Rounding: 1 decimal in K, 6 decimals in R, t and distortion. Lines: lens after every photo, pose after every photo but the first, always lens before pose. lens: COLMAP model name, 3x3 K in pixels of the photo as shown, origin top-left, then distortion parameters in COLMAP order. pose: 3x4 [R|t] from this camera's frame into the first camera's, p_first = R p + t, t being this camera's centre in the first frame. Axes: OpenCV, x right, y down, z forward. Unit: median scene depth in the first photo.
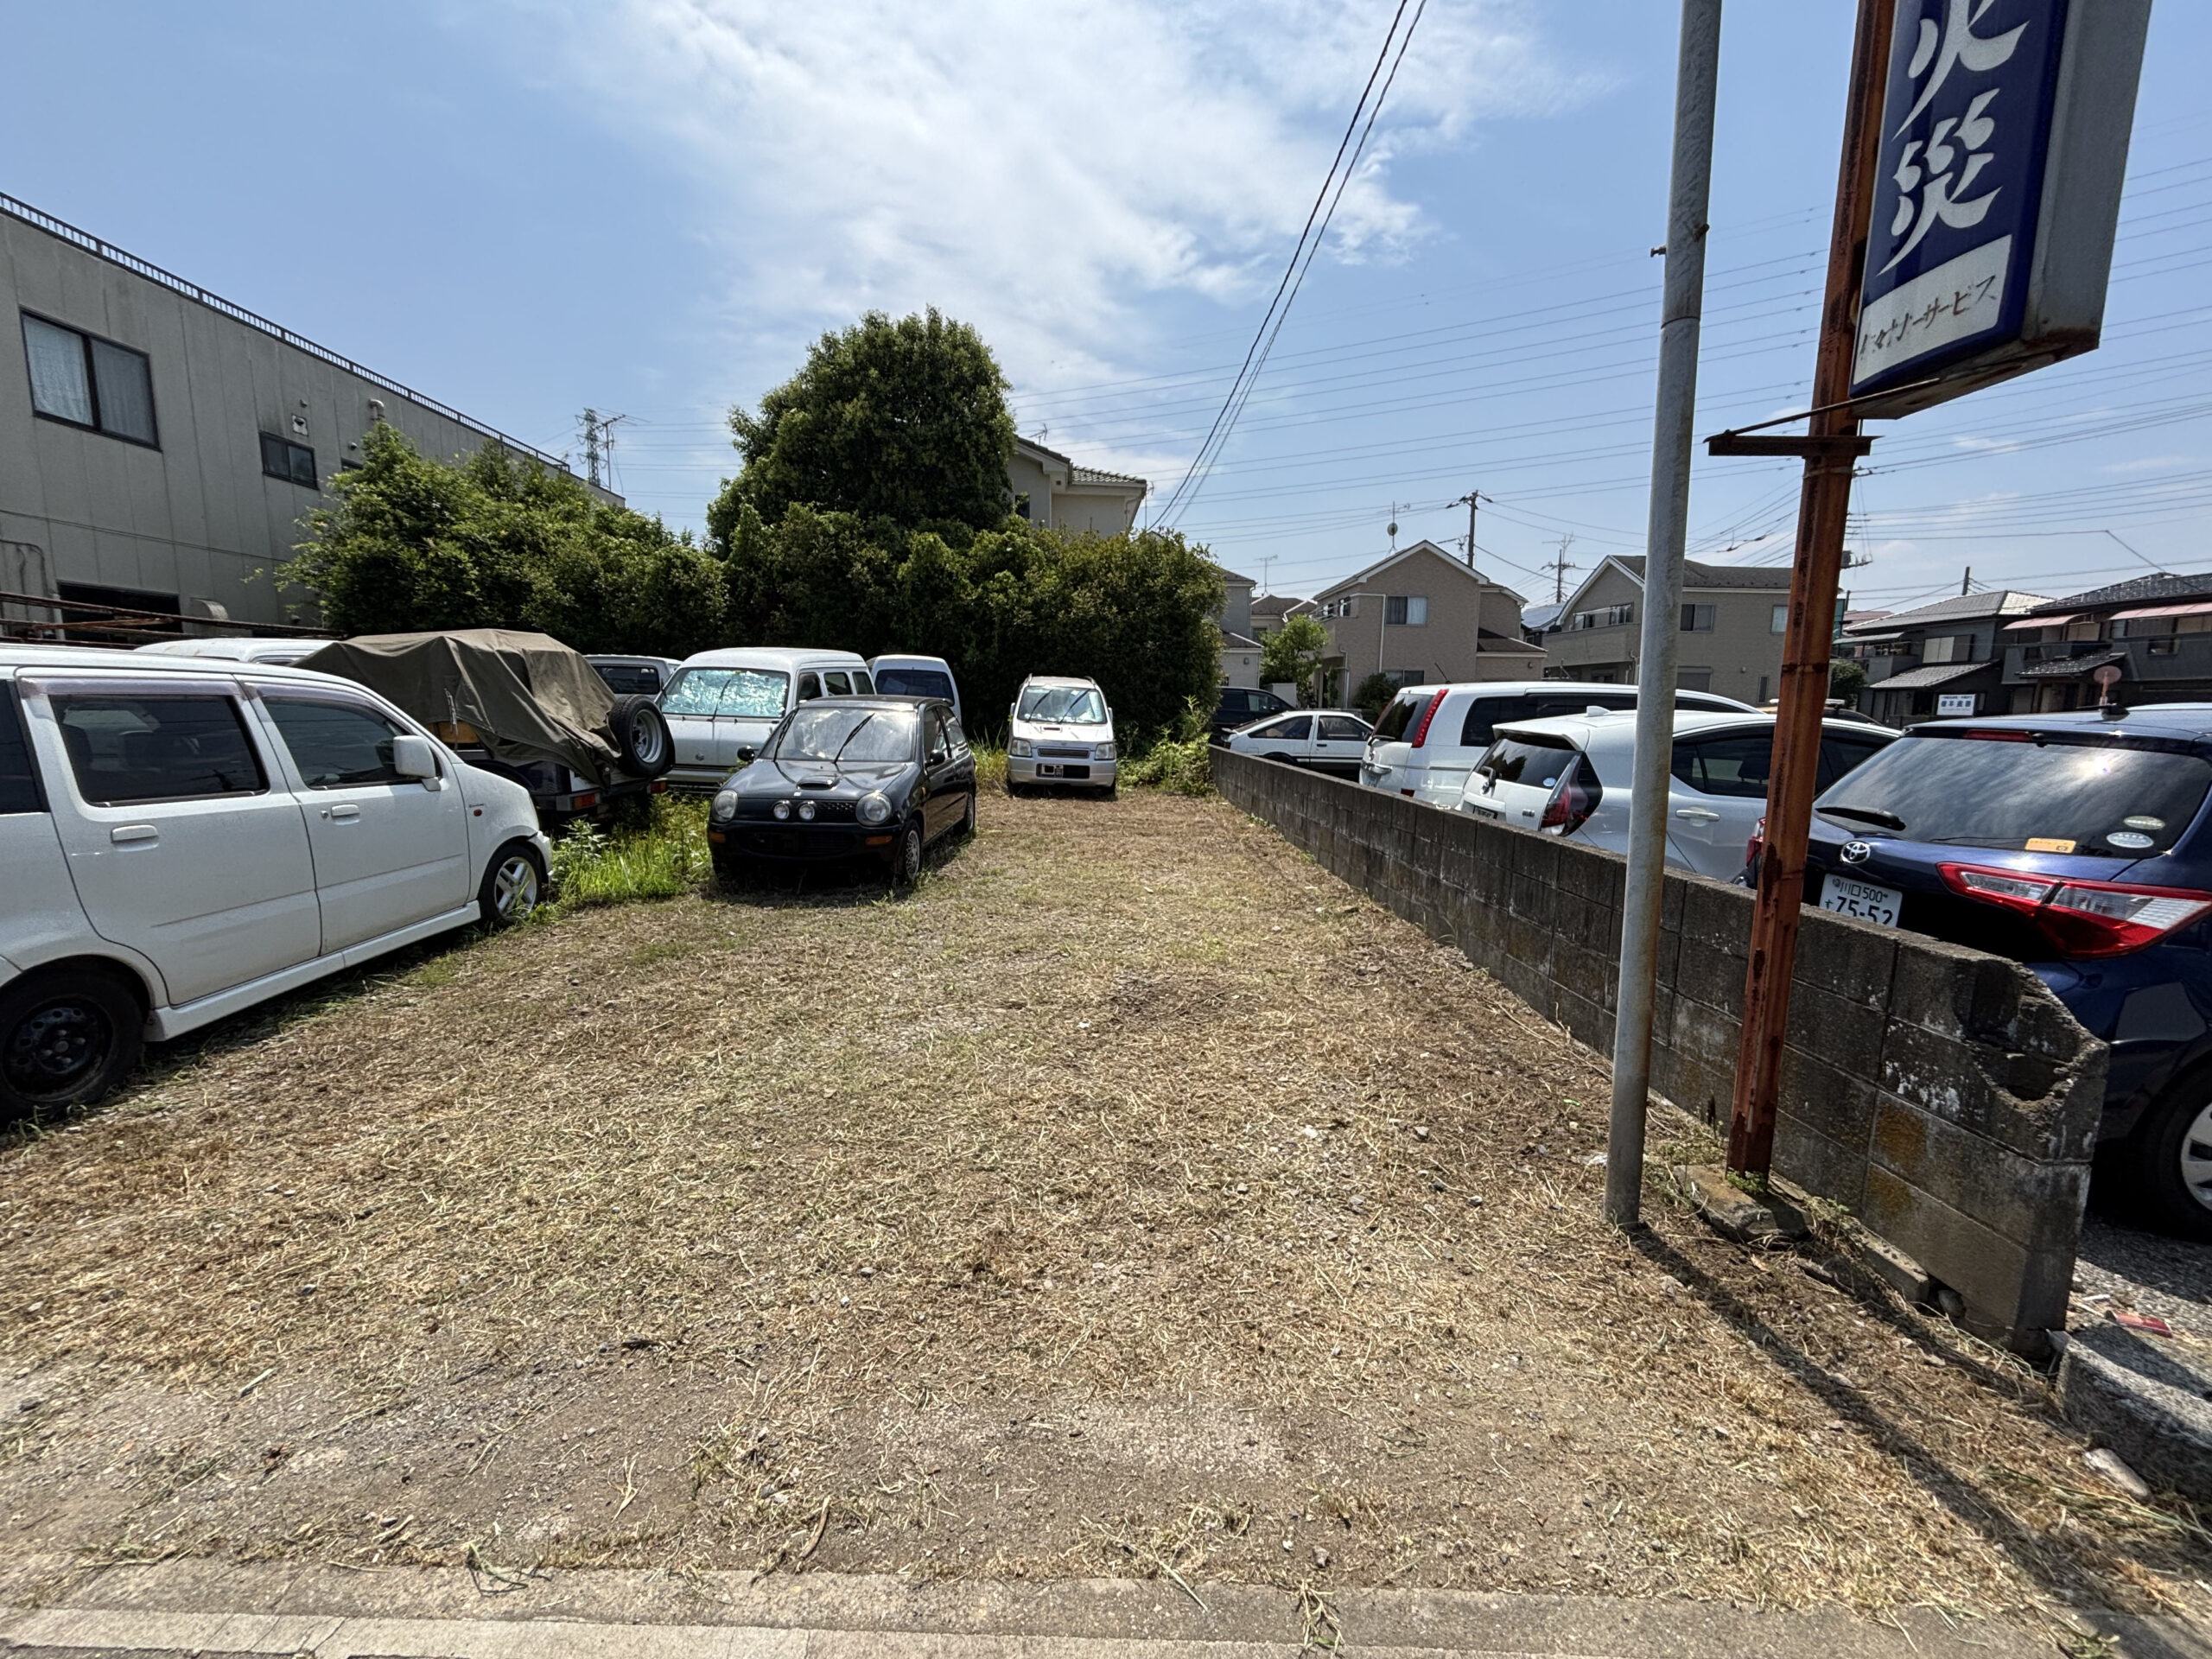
lens RADIAL K [[894.3, 0, 1110.2], [0, 894.3, 829.3], [0, 0, 1]] dist [-0.001246, -0.000660]
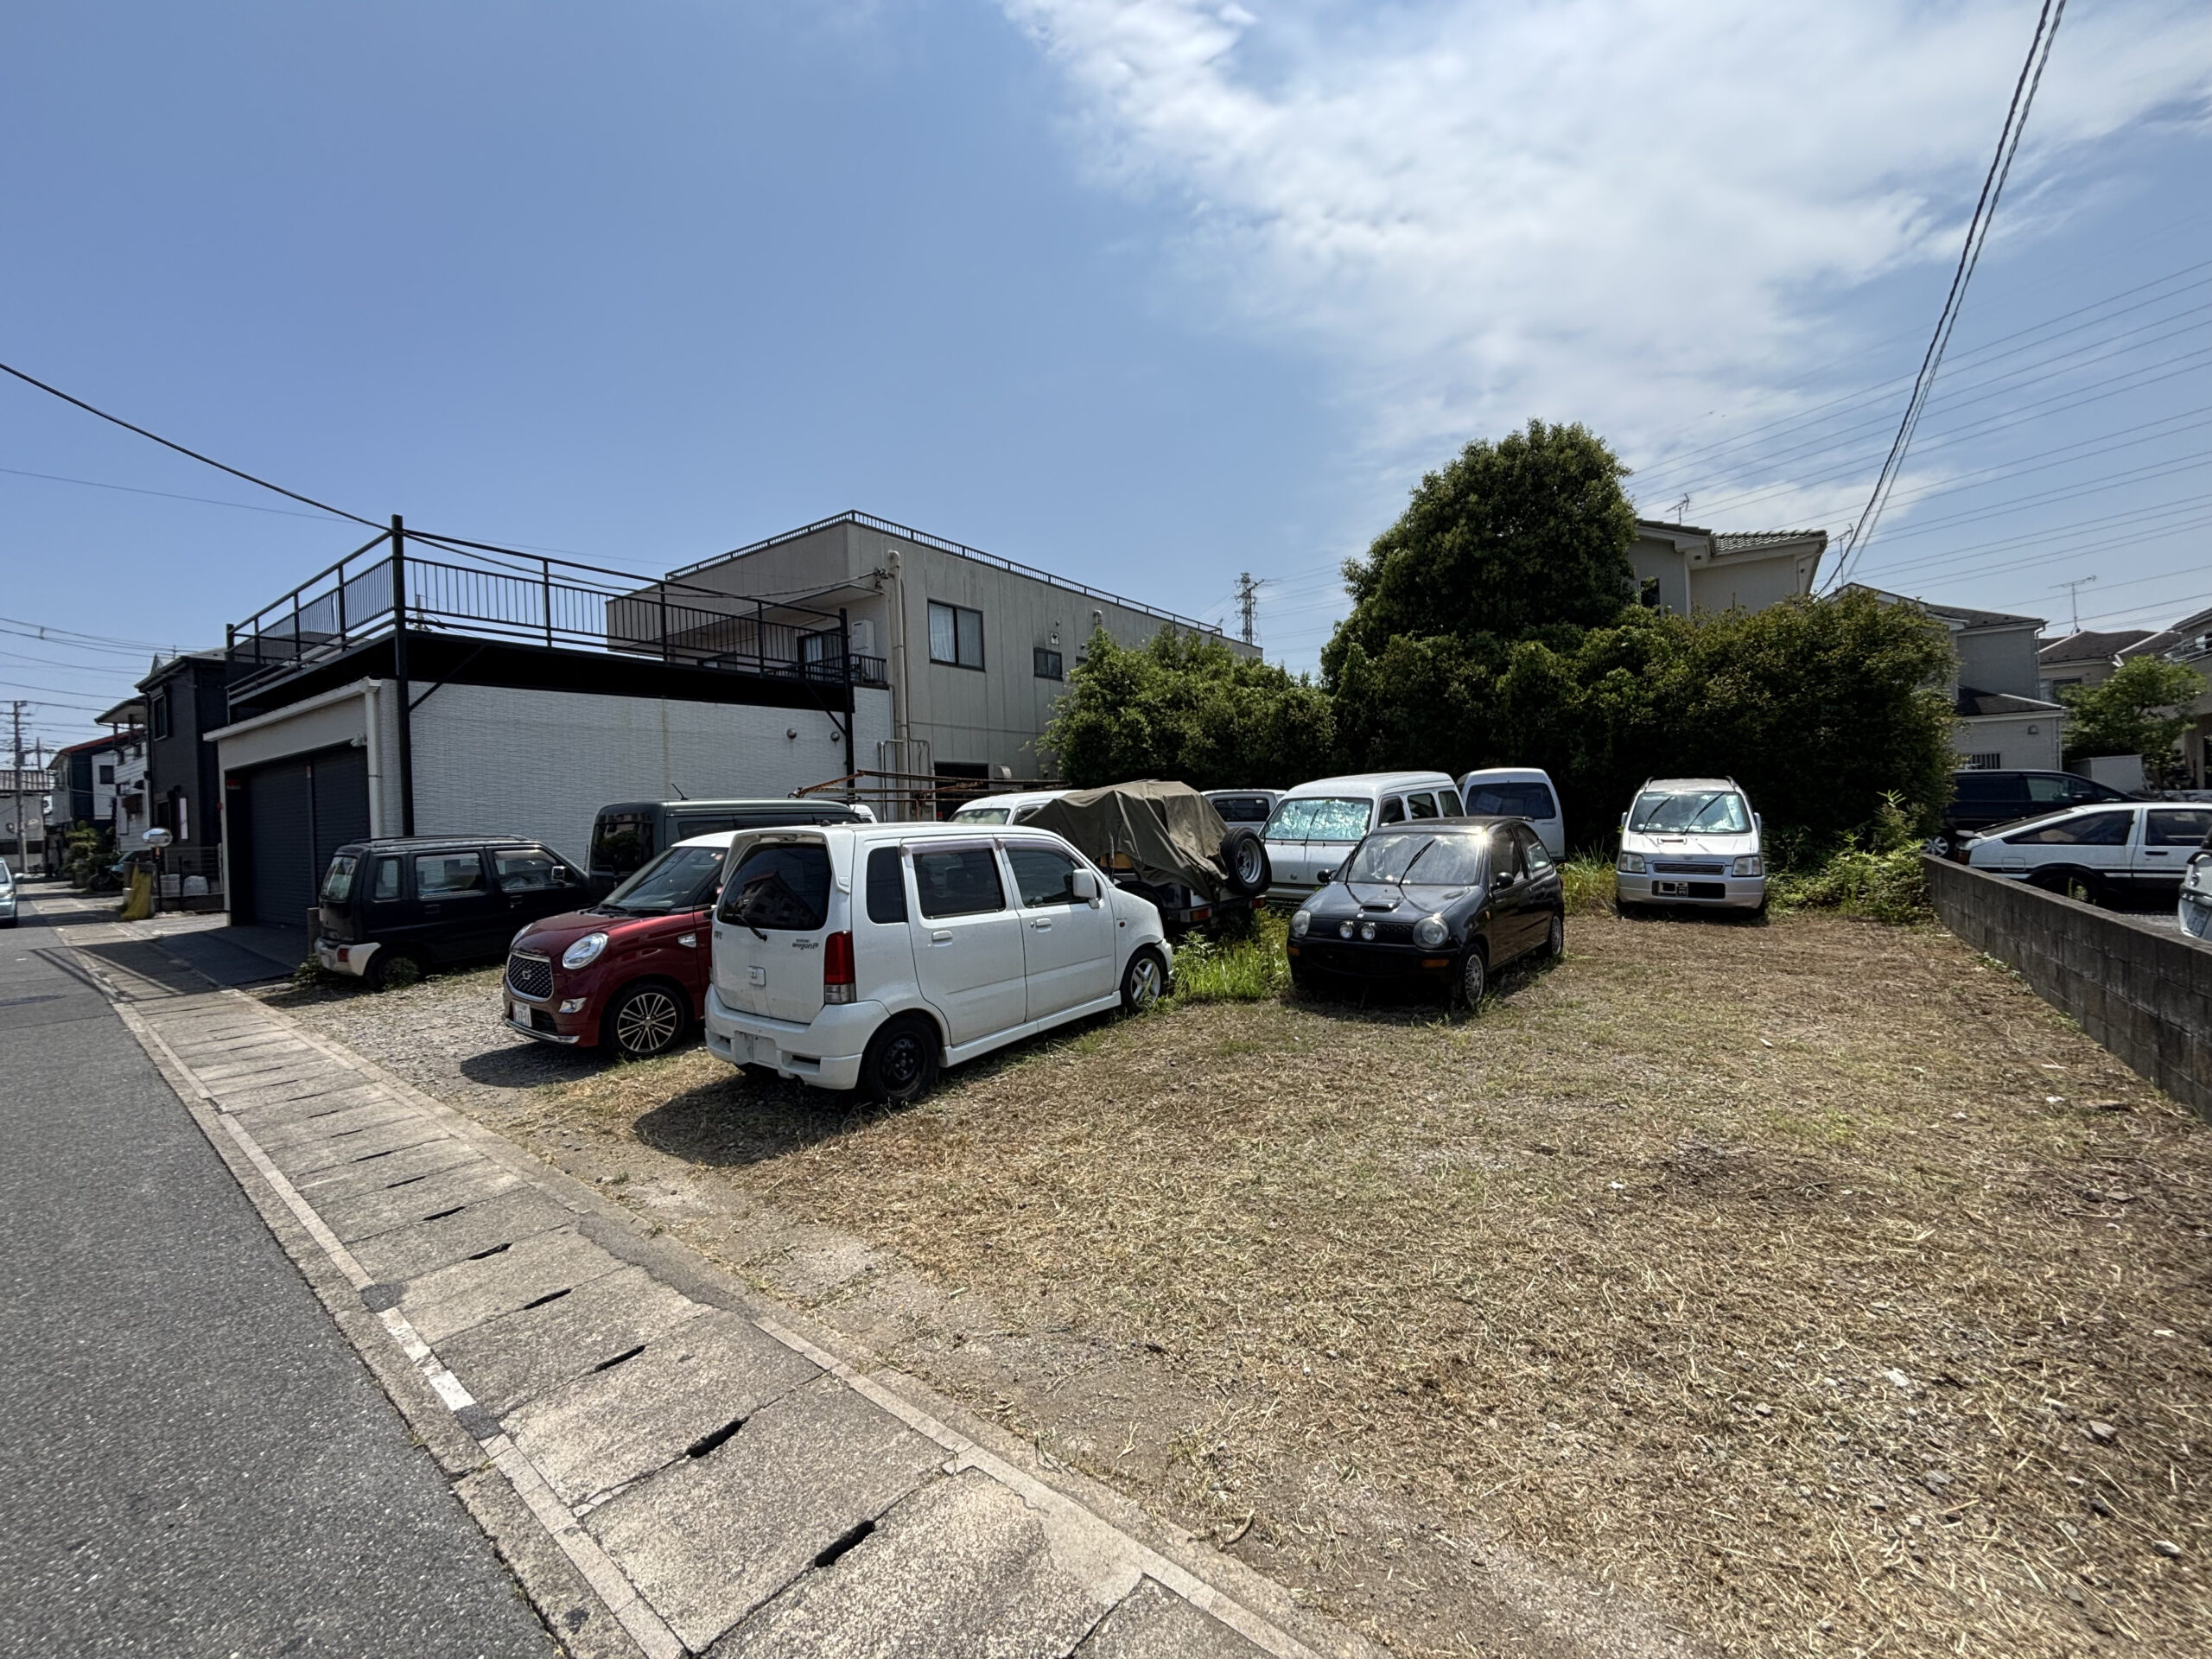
lens RADIAL K [[894.1, 0, 1106.0], [0, 894.1, 829.5], [0, 0, 1]] dist [0.000550, -0.000347]
pose [[0.782410, -0.030817, -0.622001, 0.087436], [-0.043155, 0.993691, -0.103518, -0.017010], [0.621267, 0.107836, 0.776143, -0.054870]]
